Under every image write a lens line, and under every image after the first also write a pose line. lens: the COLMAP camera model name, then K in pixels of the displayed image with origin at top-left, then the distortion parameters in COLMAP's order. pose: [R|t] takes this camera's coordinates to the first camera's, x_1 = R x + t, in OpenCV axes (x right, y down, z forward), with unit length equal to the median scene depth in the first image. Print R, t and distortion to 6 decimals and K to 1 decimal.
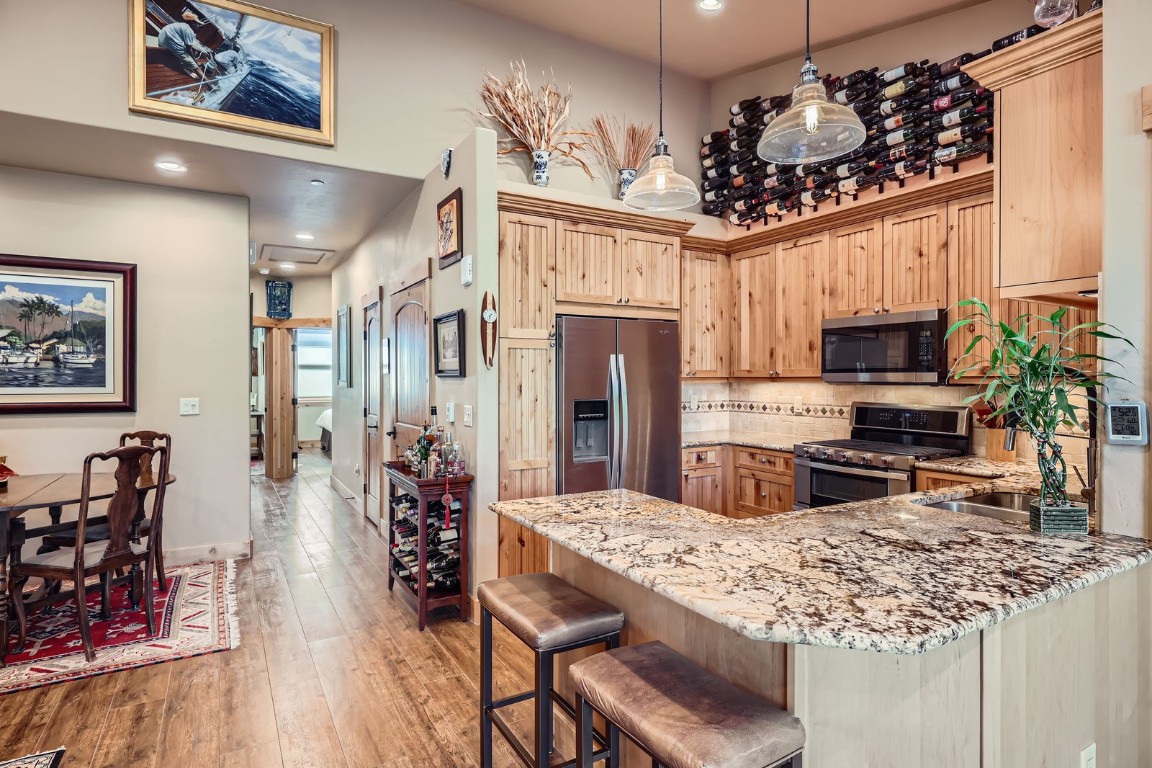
lens RADIAL K [[608.3, 0, 579.0], [0, 608.3, 380.5], [0, 0, 1]] dist [0.006810, -0.000666]
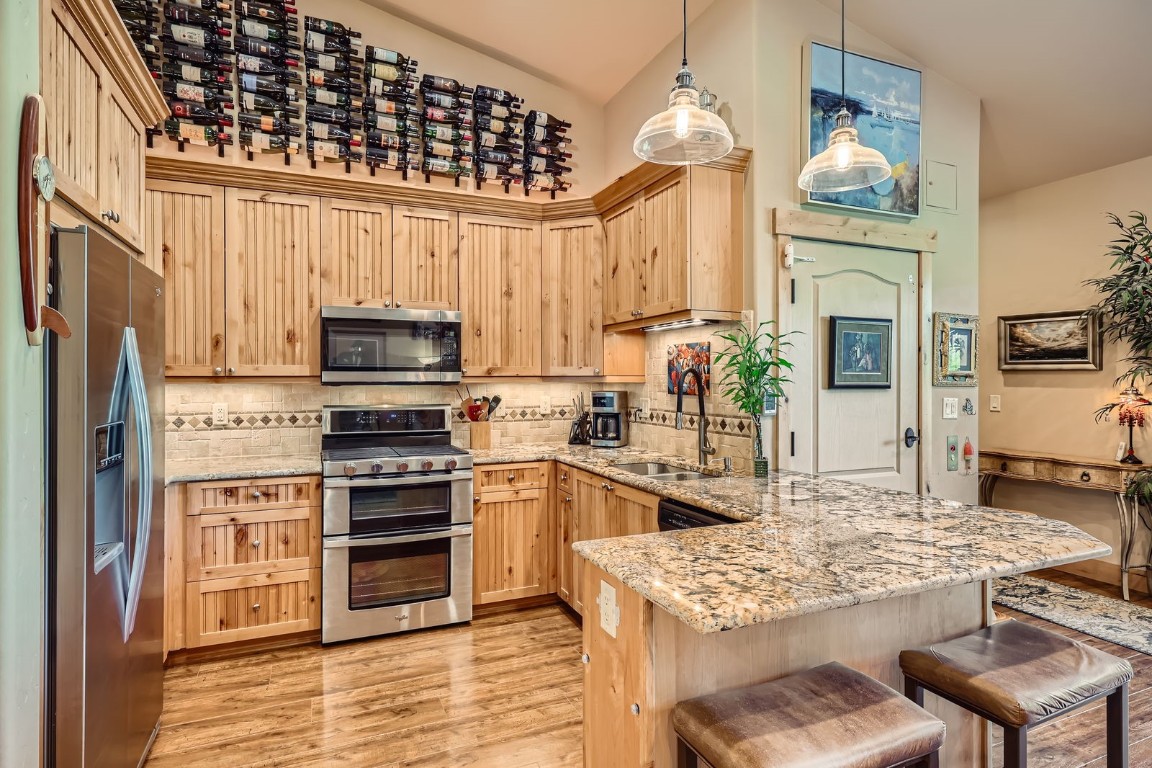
lens RADIAL K [[608.3, 0, 568.1], [0, 608.3, 378.3], [0, 0, 1]] dist [0.006810, -0.000666]
pose [[0.127802, 0.000813, 0.991799, -0.389511], [0.006167, 0.999980, -0.001615, 0.000366], [-0.991781, 0.006322, 0.127794, 0.616449]]
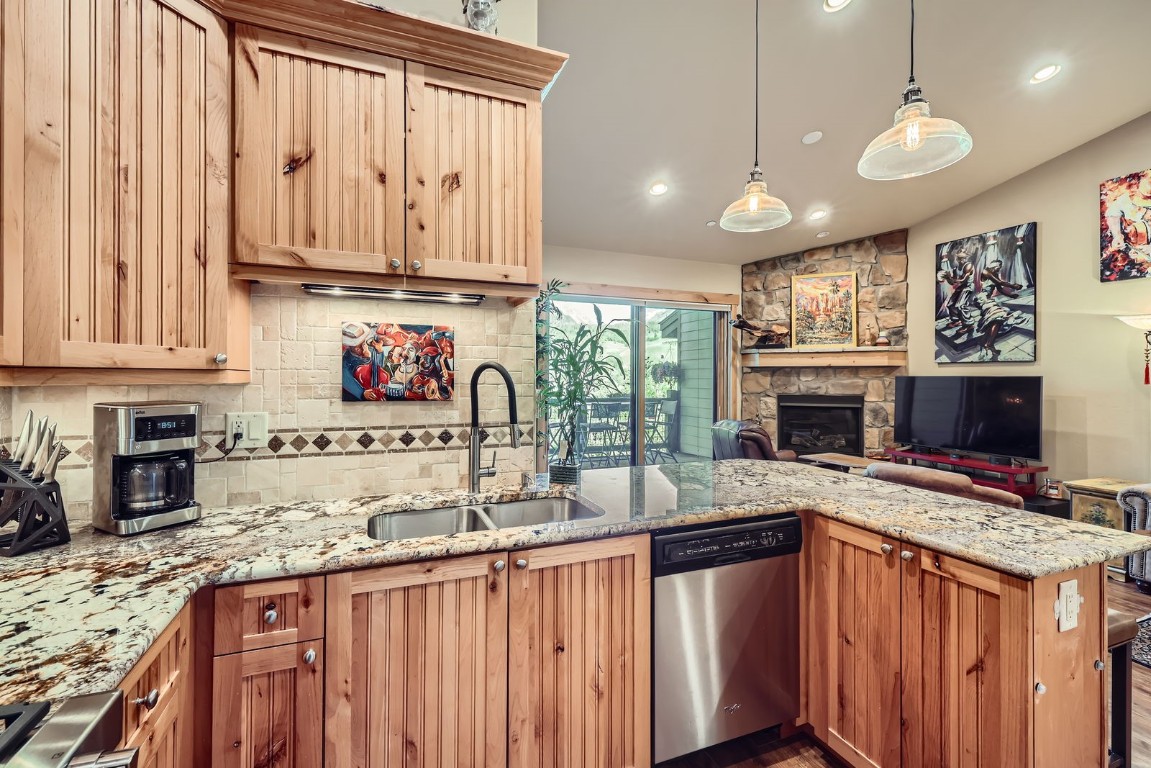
lens RADIAL K [[488.2, 0, 570.4], [0, 488.2, 376.9], [0, 0, 1]] dist [0.007567, -0.001833]
pose [[-0.988138, -0.004027, 0.153515, 0.226682], [-0.003469, 0.999986, 0.003897, -0.001487], [-0.153529, 0.003318, -0.988139, 0.978011]]
